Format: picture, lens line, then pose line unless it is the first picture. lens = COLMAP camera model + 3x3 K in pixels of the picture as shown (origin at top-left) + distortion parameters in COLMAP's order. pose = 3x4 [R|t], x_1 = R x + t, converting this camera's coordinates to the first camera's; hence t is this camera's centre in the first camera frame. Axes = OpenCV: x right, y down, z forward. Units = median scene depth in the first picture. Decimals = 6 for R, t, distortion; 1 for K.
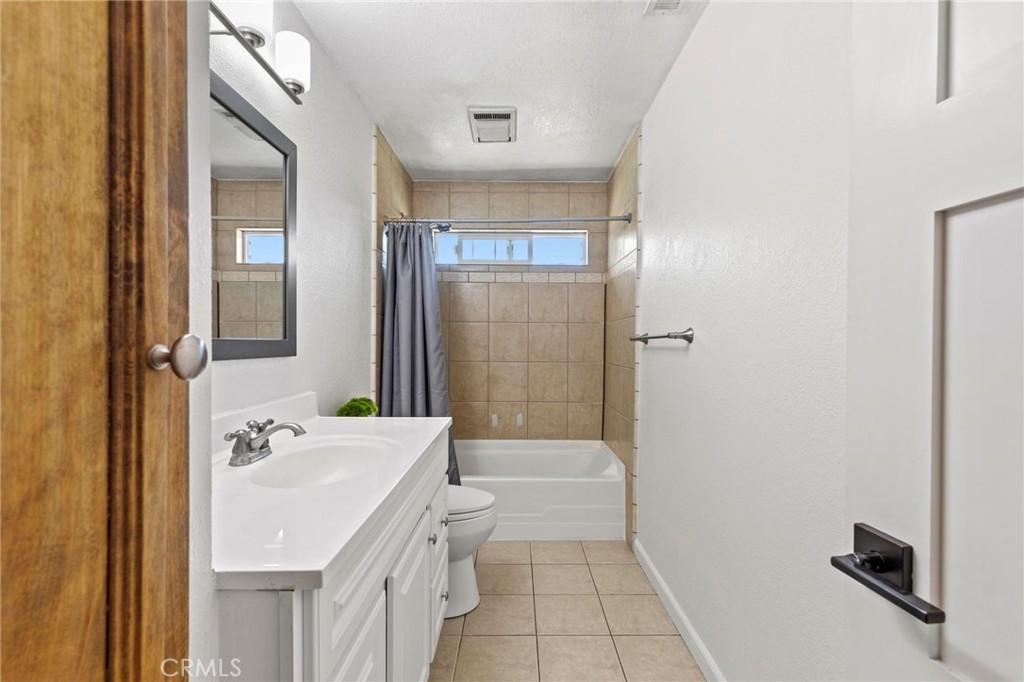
lens RADIAL K [[461.8, 0, 518.4], [0, 461.8, 342.8], [0, 0, 1]] dist [0.005824, 0.000043]
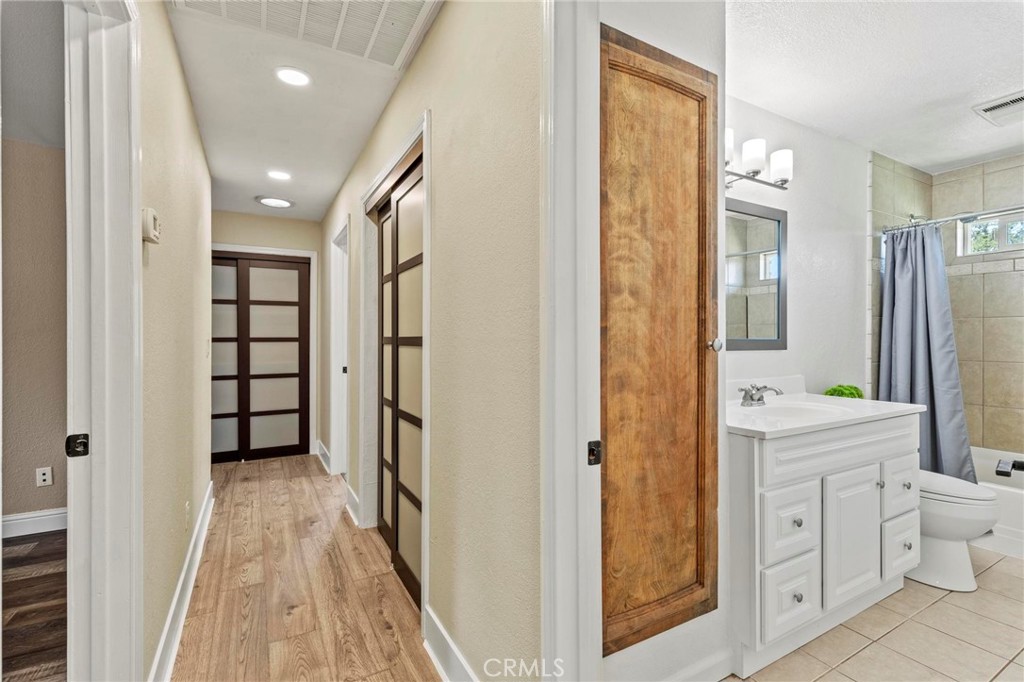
lens RADIAL K [[461.8, 0, 518.4], [0, 461.8, 342.8], [0, 0, 1]] dist [0.005824, 0.000043]
pose [[0.495920, 0.001710, -0.868367, 0.464778], [0.001744, 0.999994, 0.002966, 0.000039], [0.868366, -0.002985, 0.495914, -0.598822]]
